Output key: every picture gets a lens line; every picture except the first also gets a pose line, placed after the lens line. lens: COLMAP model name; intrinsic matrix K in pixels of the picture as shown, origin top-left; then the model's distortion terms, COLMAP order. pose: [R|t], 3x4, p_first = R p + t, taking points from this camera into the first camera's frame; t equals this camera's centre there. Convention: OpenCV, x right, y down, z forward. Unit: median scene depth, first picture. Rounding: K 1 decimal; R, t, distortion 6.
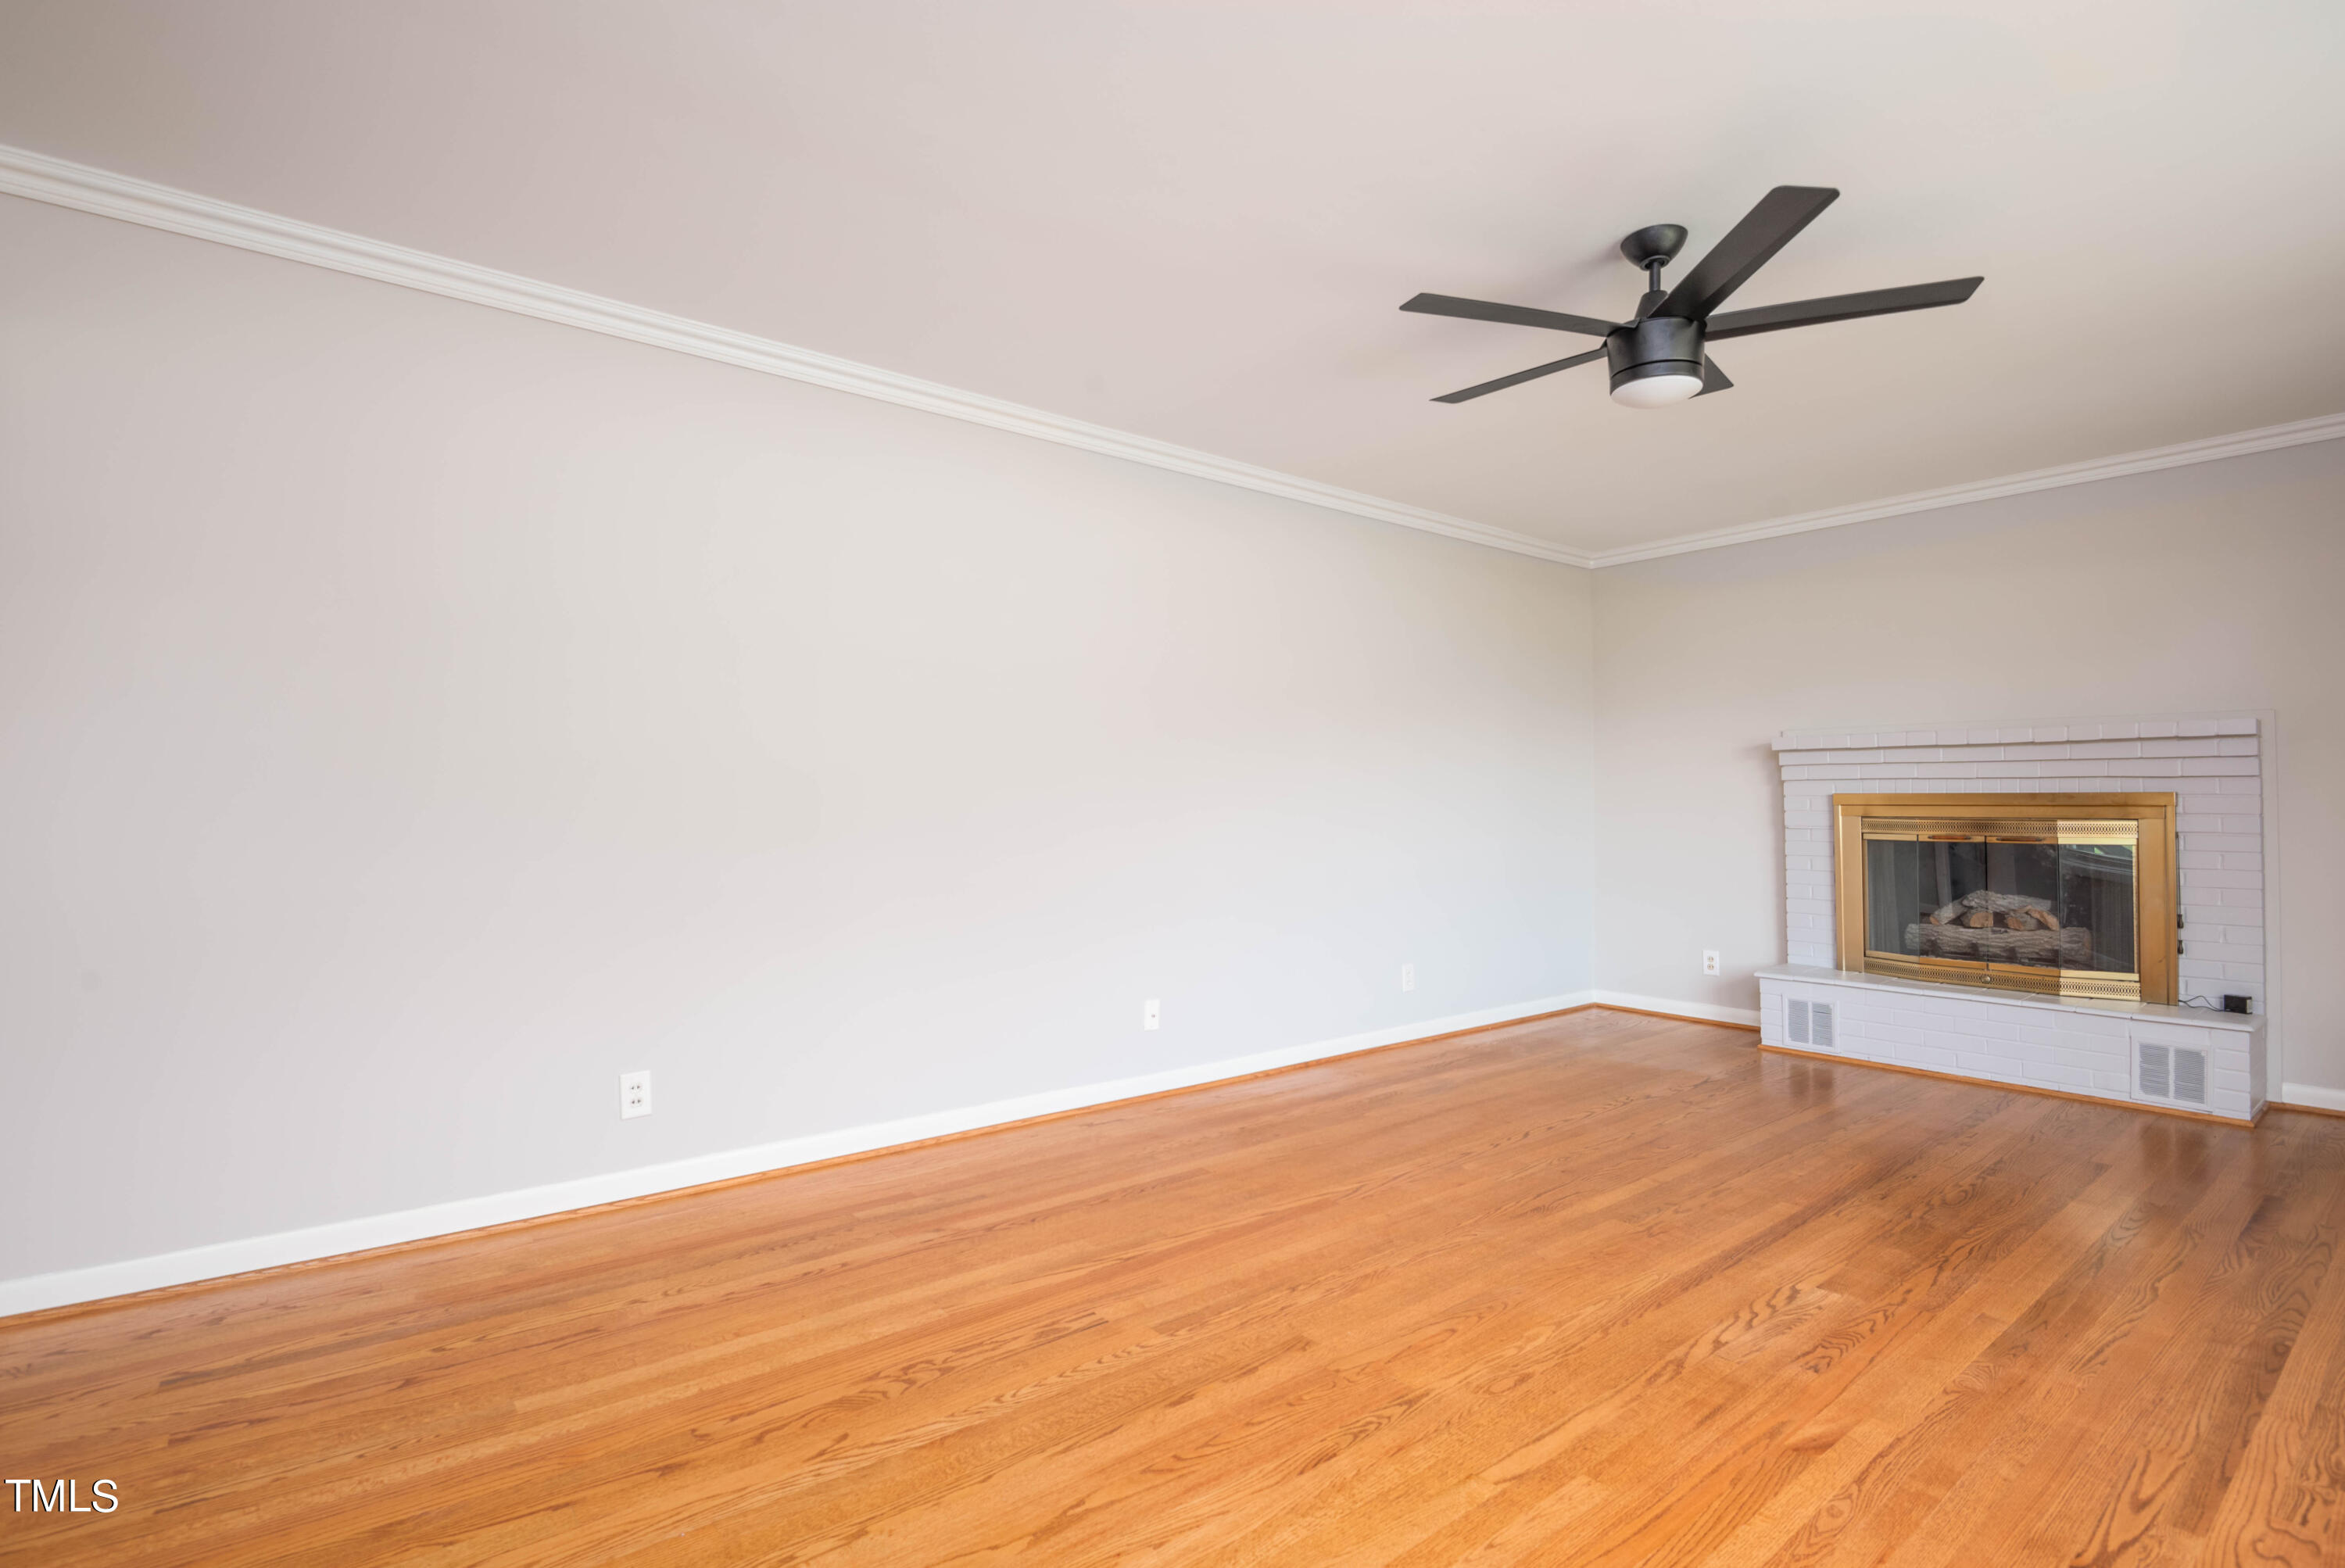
lens RADIAL K [[1085.8, 0, 1181.7], [0, 1085.8, 771.0], [0, 0, 1]] dist [-0.022935, 0.000736]
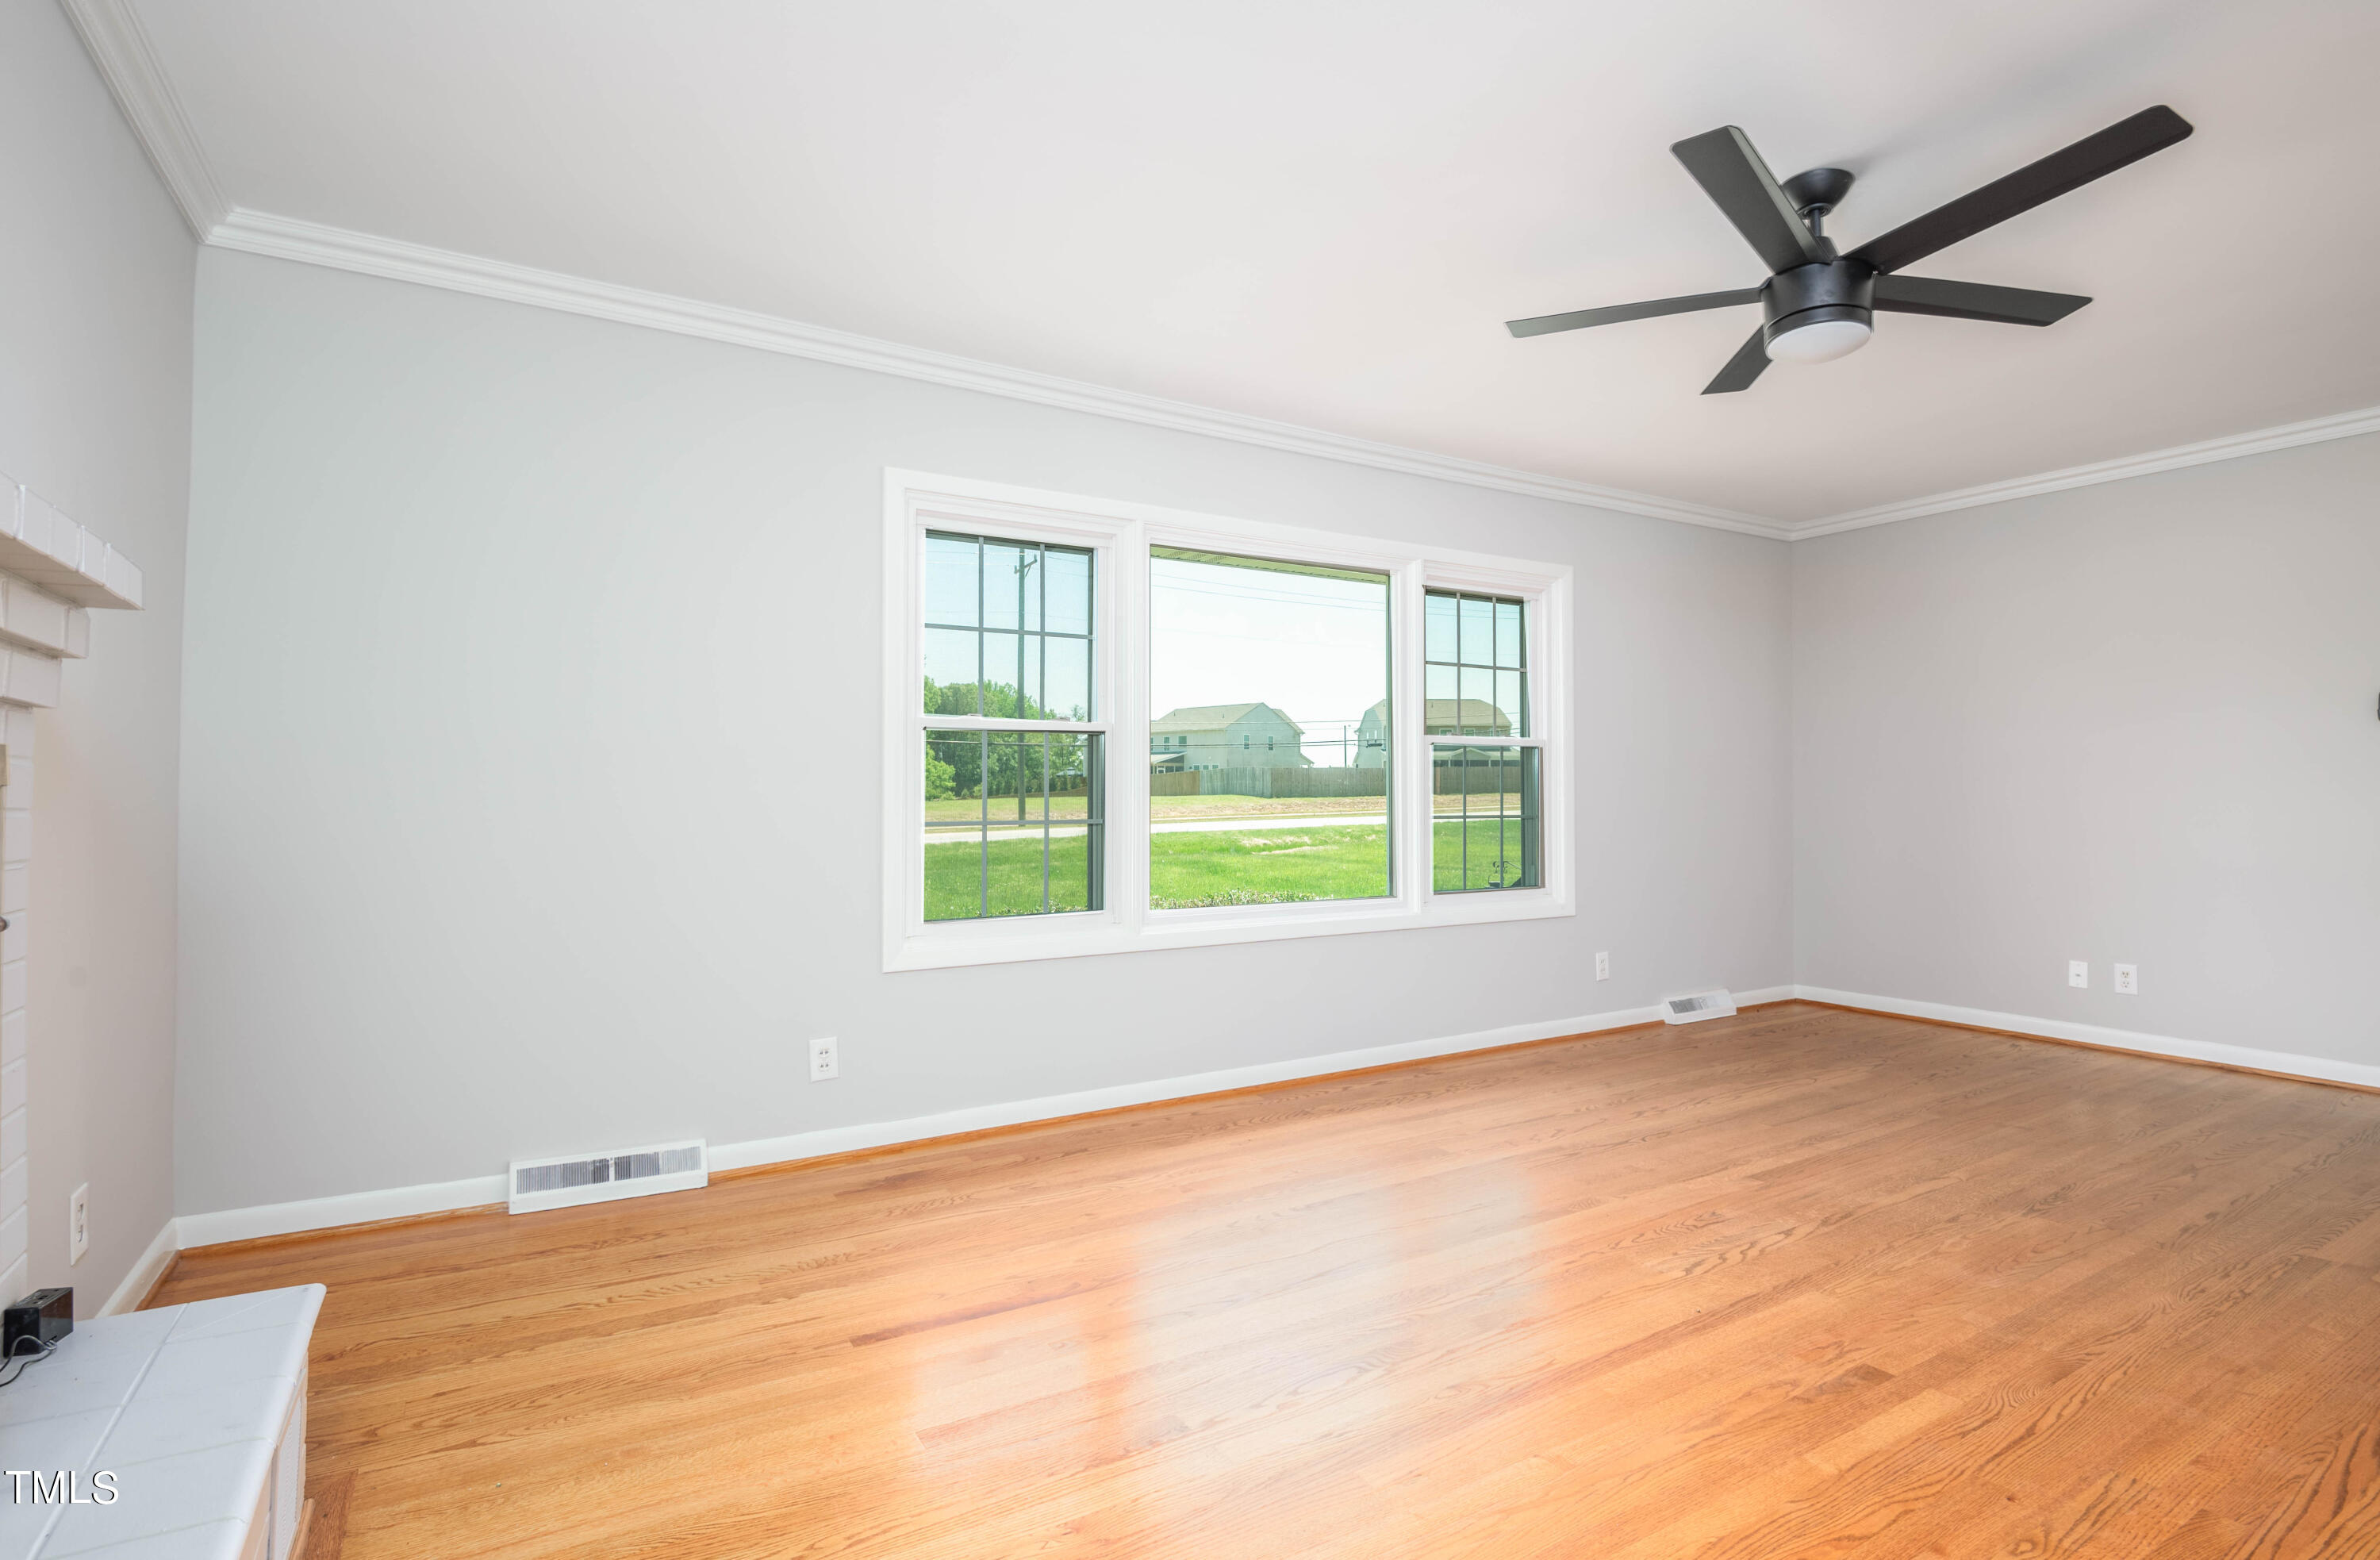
lens RADIAL K [[1146.9, 0, 1190.0], [0, 1146.9, 780.0], [0, 0, 1]] dist [-0.022694, 0.000356]
pose [[-0.989937, 0.007434, 0.141310, 0.834017], [0.001787, 0.999196, -0.040047, 0.067307], [-0.141494, -0.039391, -0.989155, 2.019822]]
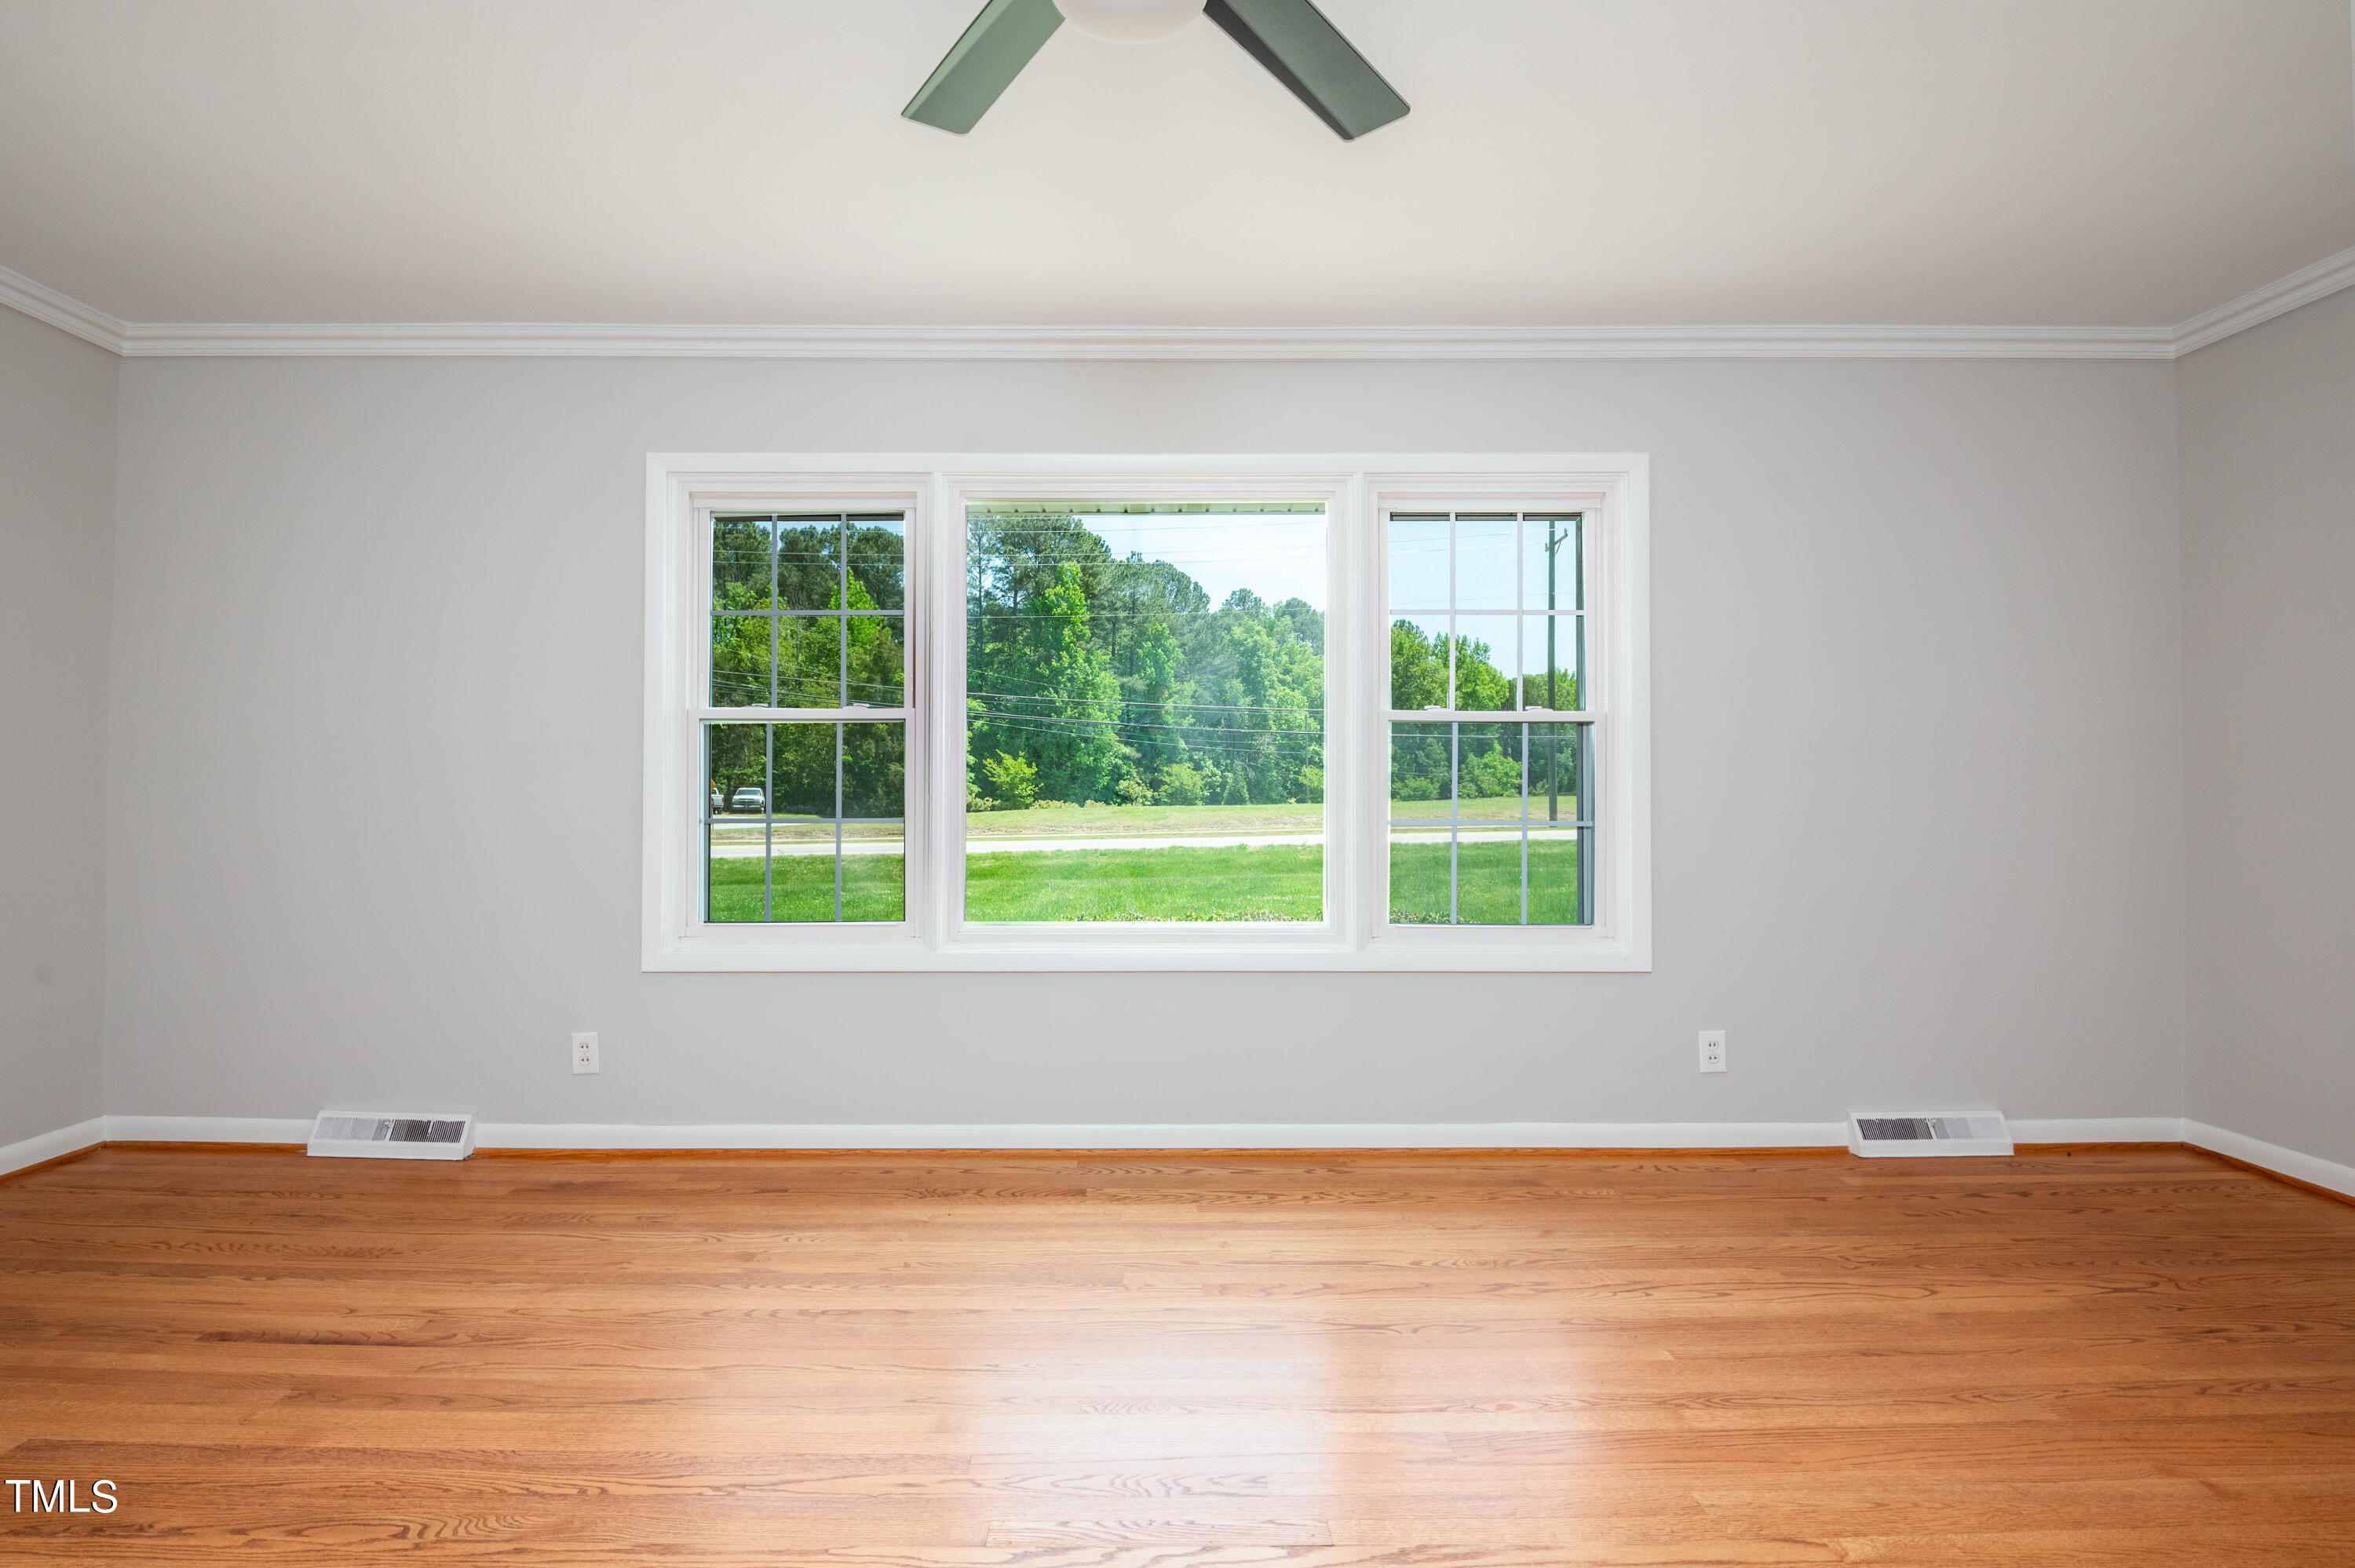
lens RADIAL K [[1177.3, 0, 1177.5], [0, 1177.3, 784.0], [0, 0, 1]] dist [-0.026795, 0.000813]
pose [[-0.783203, 0.006033, 0.621737, 0.078657], [-0.016577, 0.999395, -0.030579, 0.056295], [-0.621545, -0.034256, -0.782629, 1.407200]]
